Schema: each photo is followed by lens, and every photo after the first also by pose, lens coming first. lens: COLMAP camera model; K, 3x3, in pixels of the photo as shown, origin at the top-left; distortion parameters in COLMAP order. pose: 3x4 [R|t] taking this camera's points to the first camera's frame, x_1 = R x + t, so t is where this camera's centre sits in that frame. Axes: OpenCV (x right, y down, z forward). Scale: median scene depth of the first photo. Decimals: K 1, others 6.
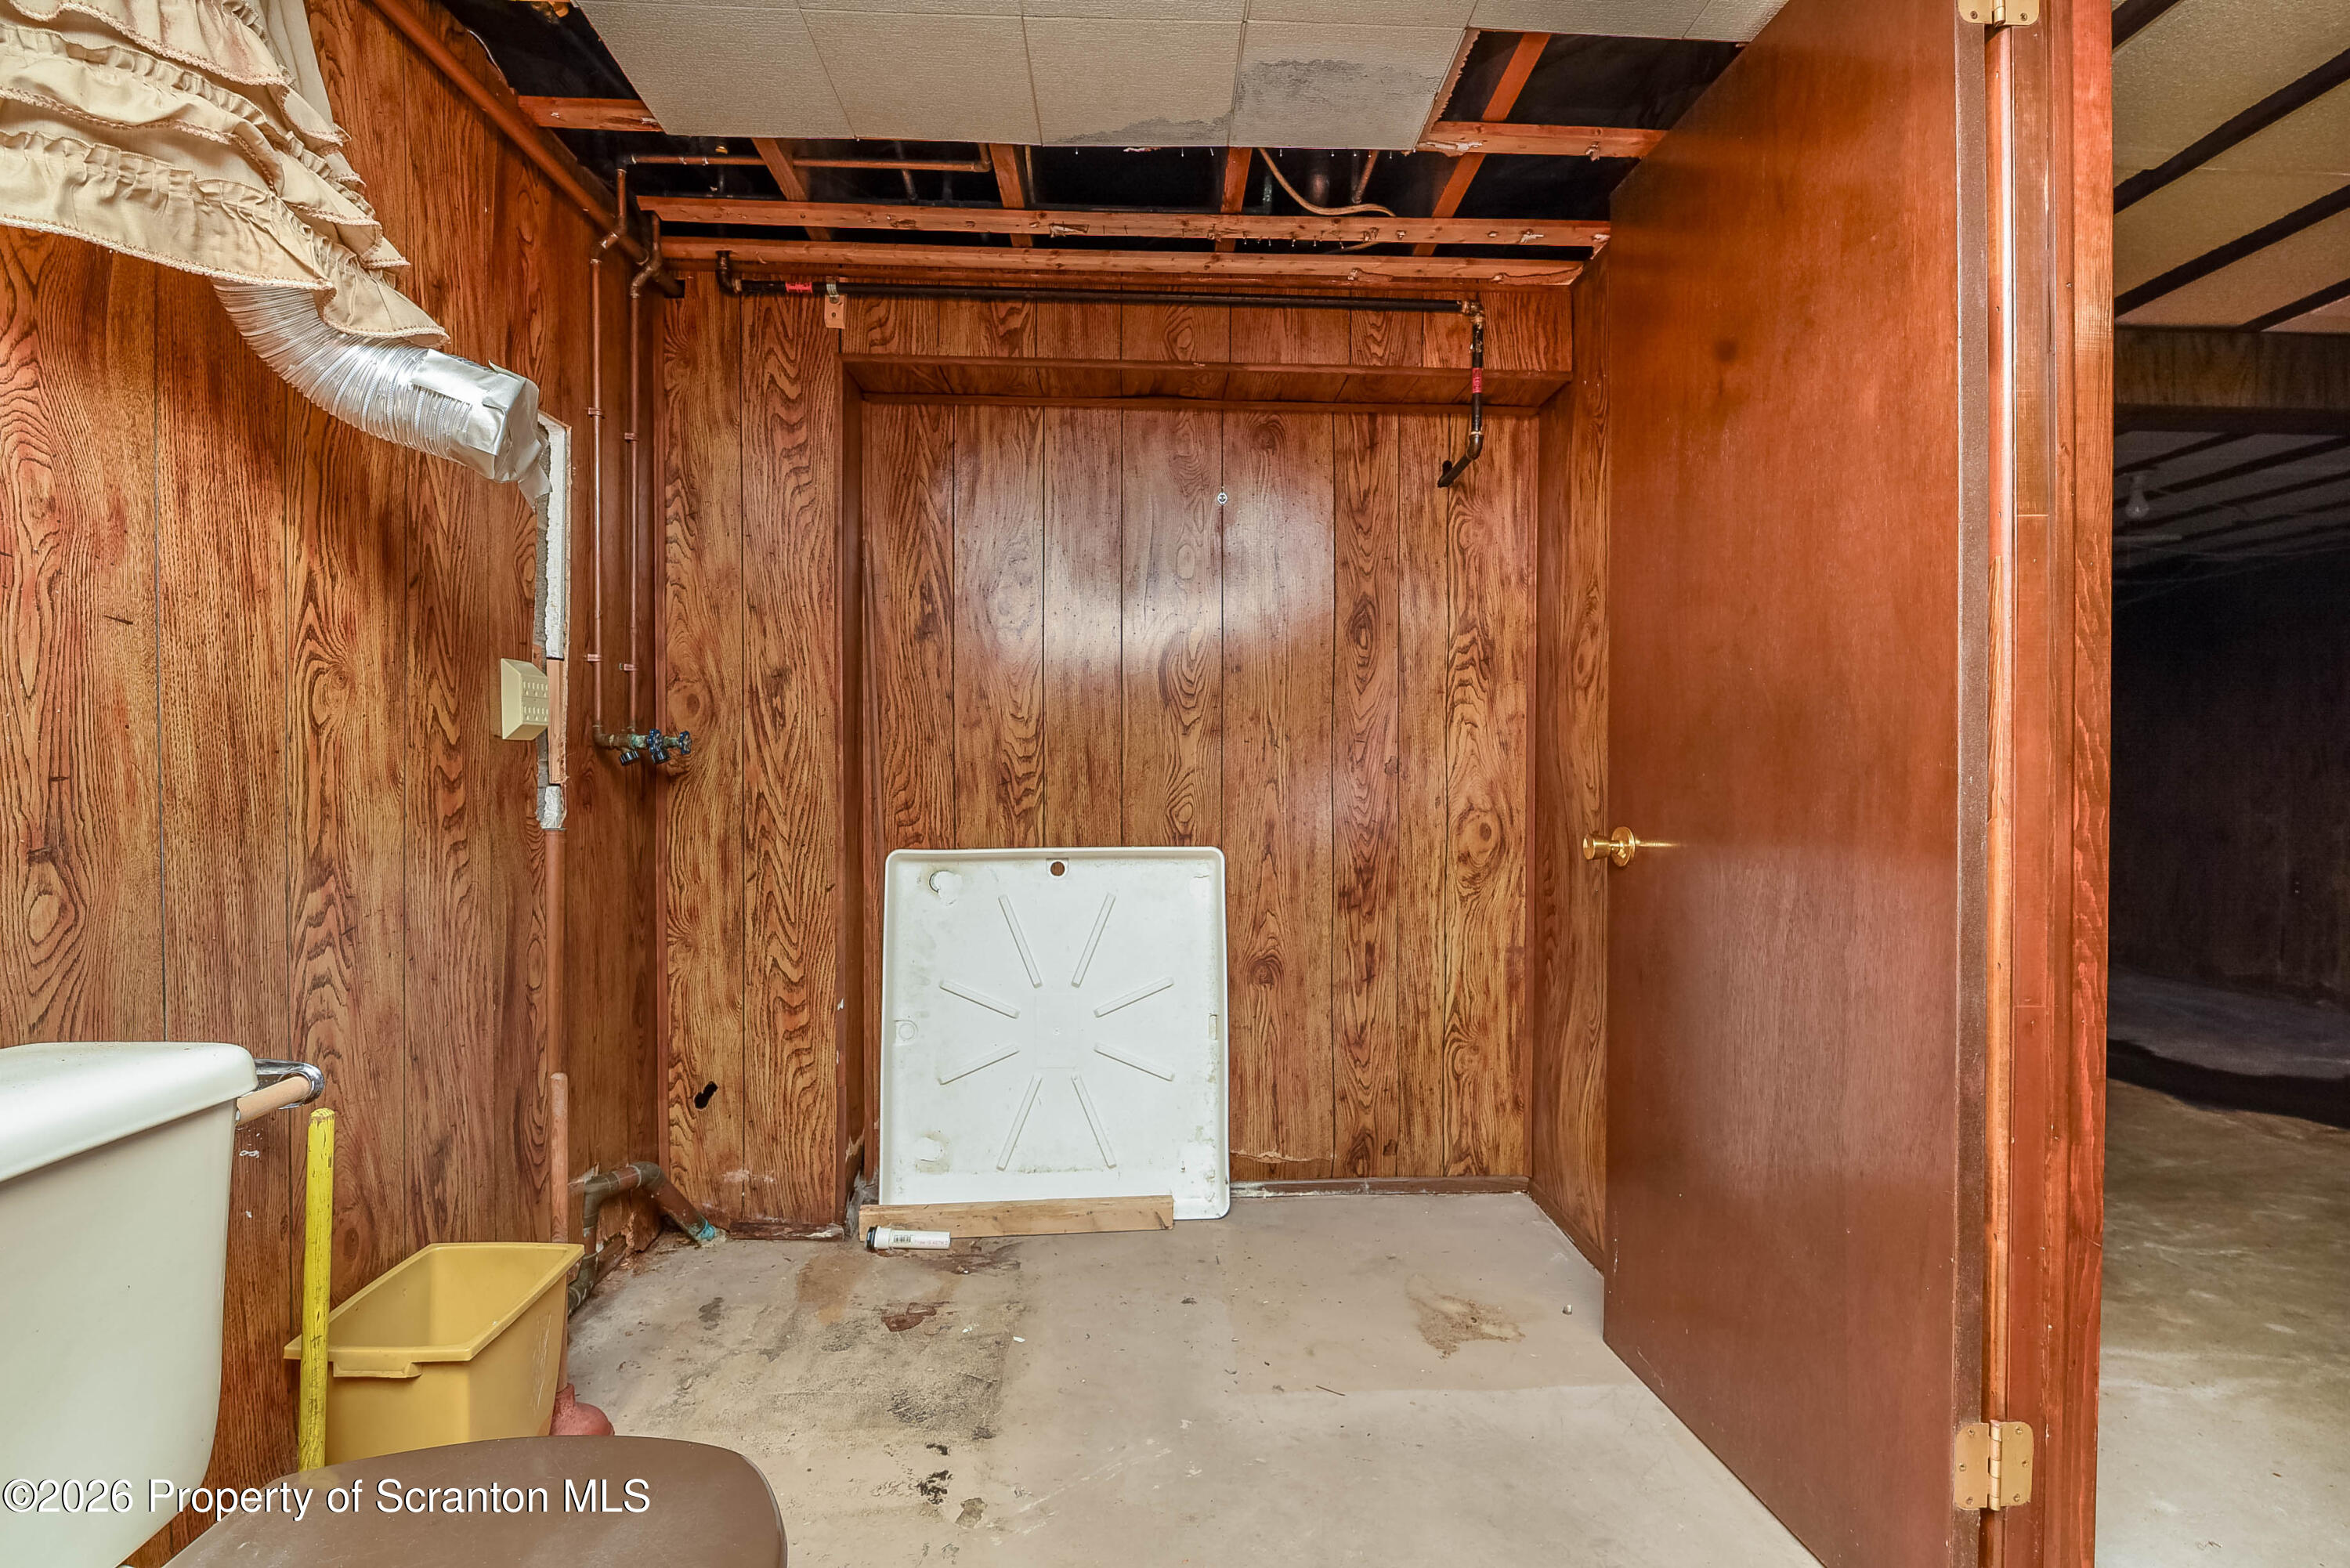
lens RADIAL K [[1139.9, 0, 1165.6], [0, 1139.9, 782.2], [0, 0, 1]] dist [-0.004028, -0.000552]
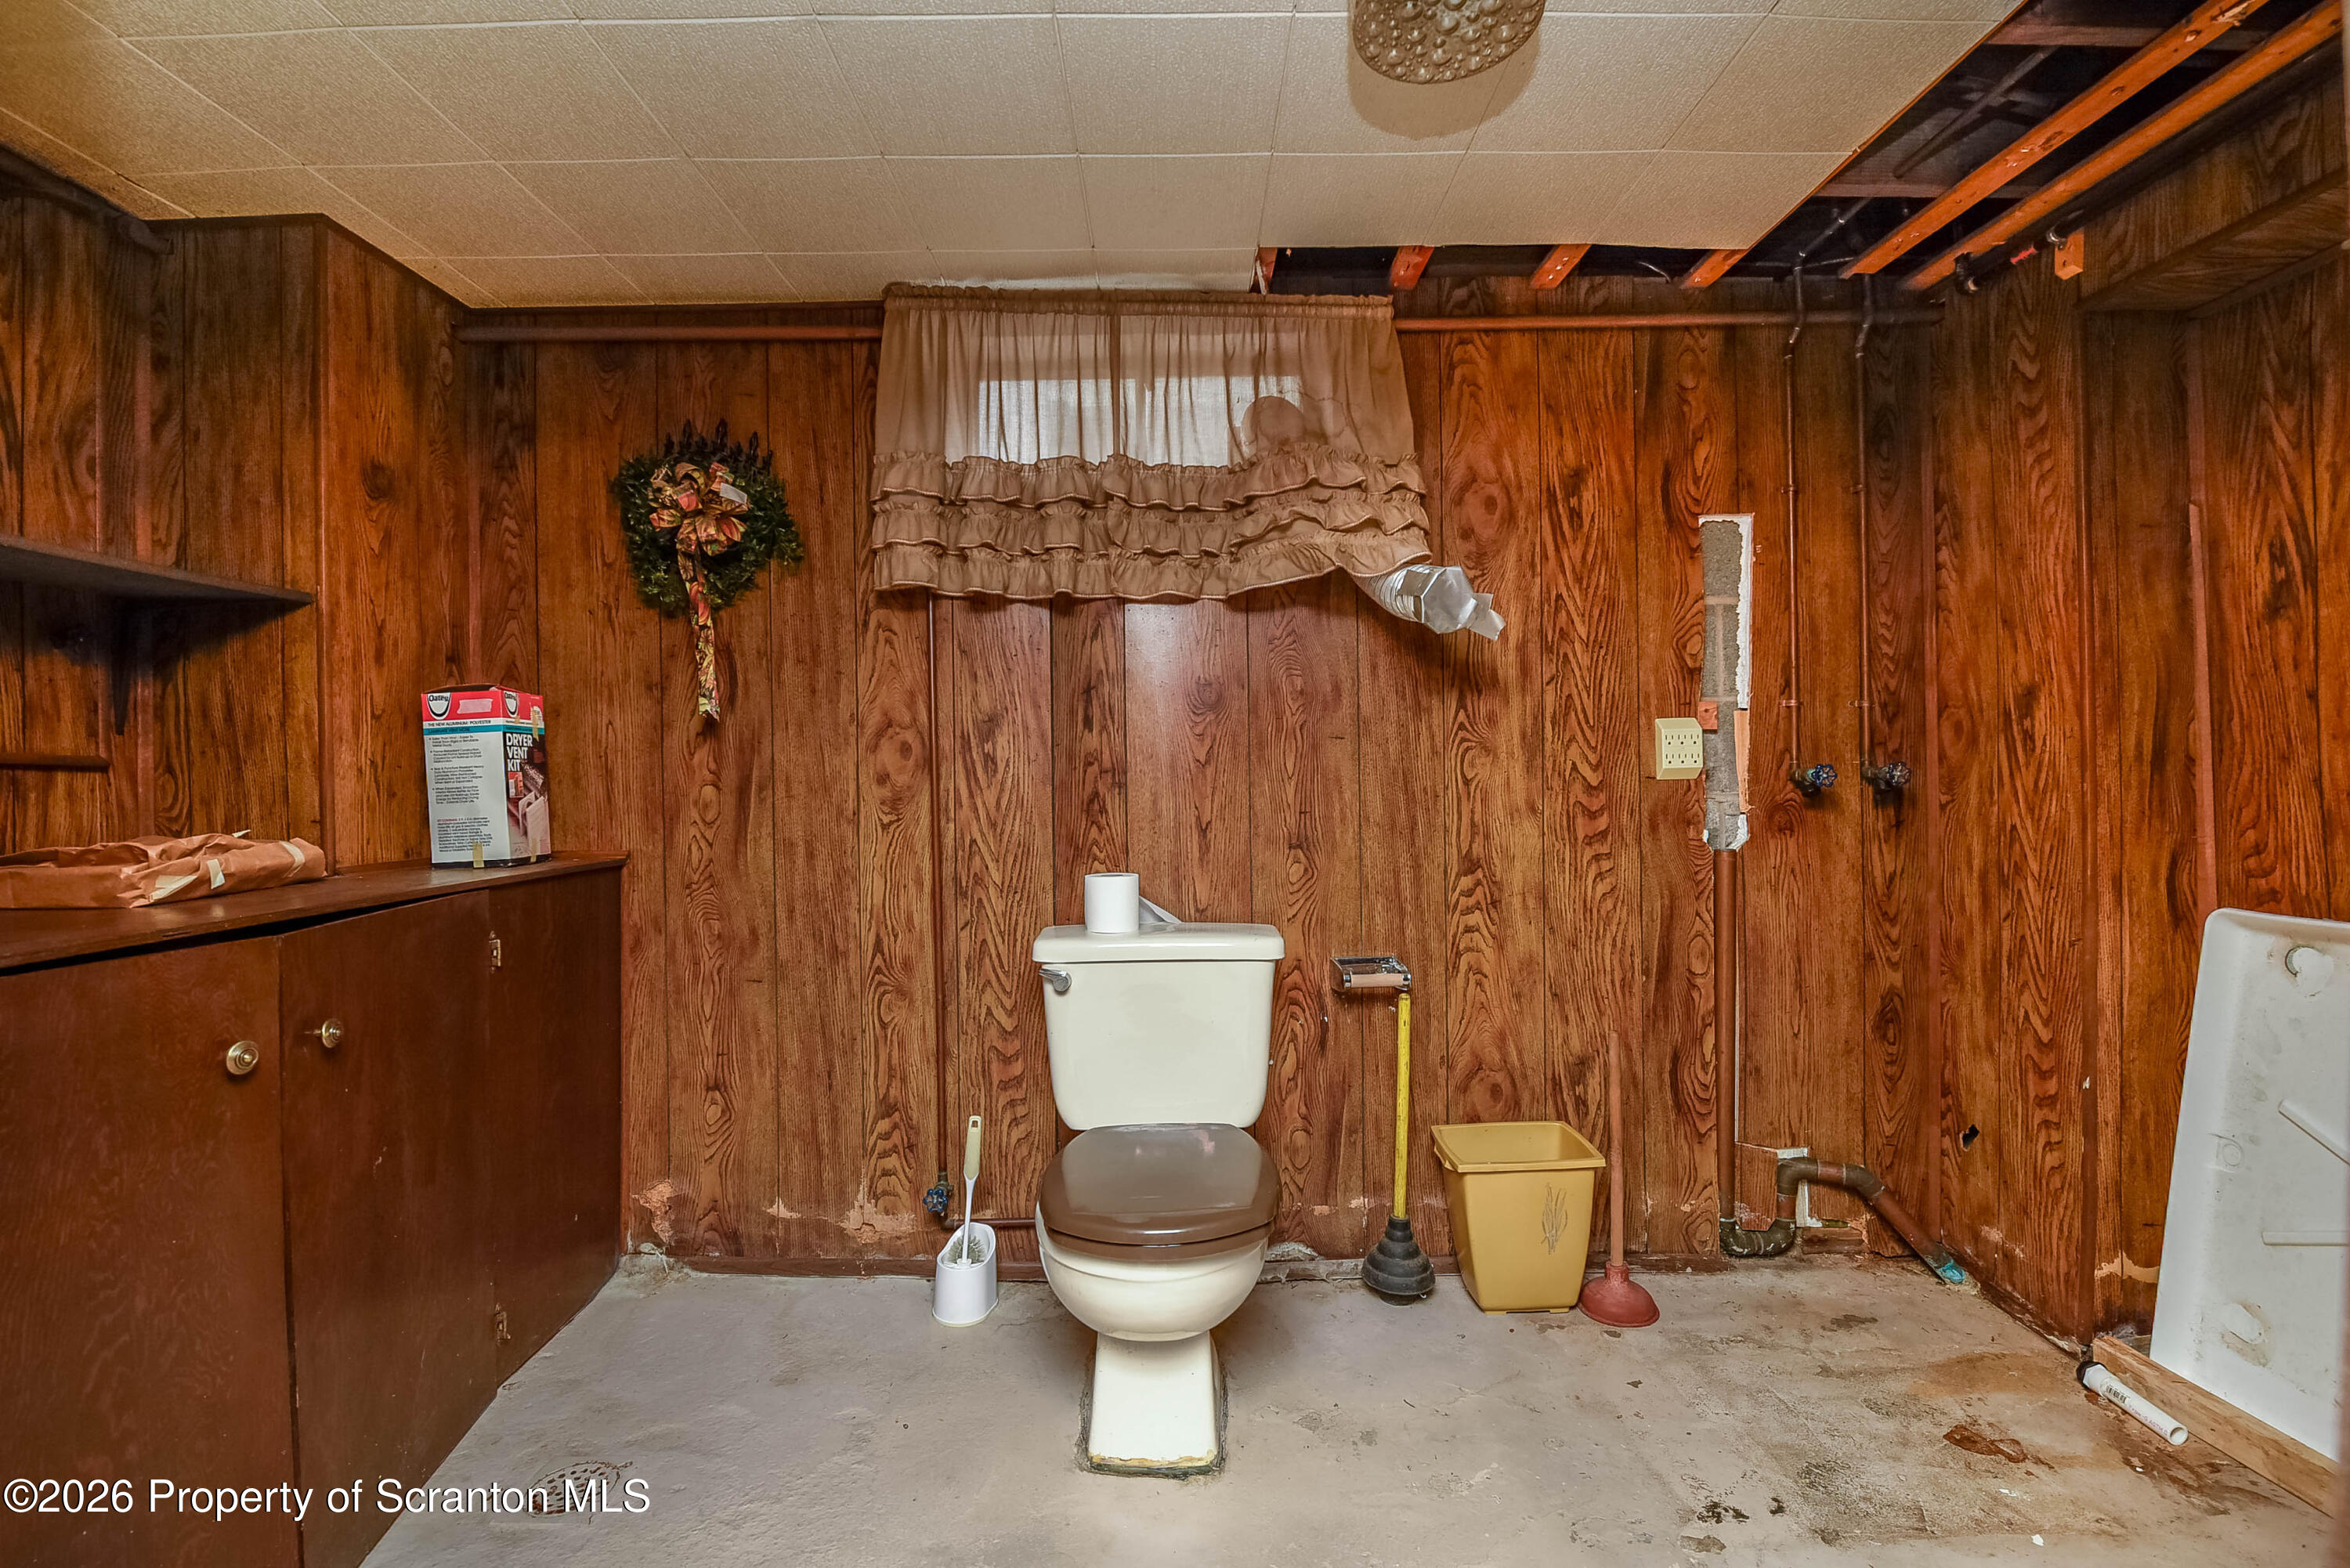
lens RADIAL K [[1057.8, 0, 1163.9], [0, 1057.8, 776.5], [0, 0, 1]] dist [-0.020360, -0.001854]
pose [[-0.055946, -0.000405, -0.998434, 0.581686], [0.007432, 0.999972, -0.000822, -0.038141], [0.998406, -0.007467, -0.055941, 0.422243]]
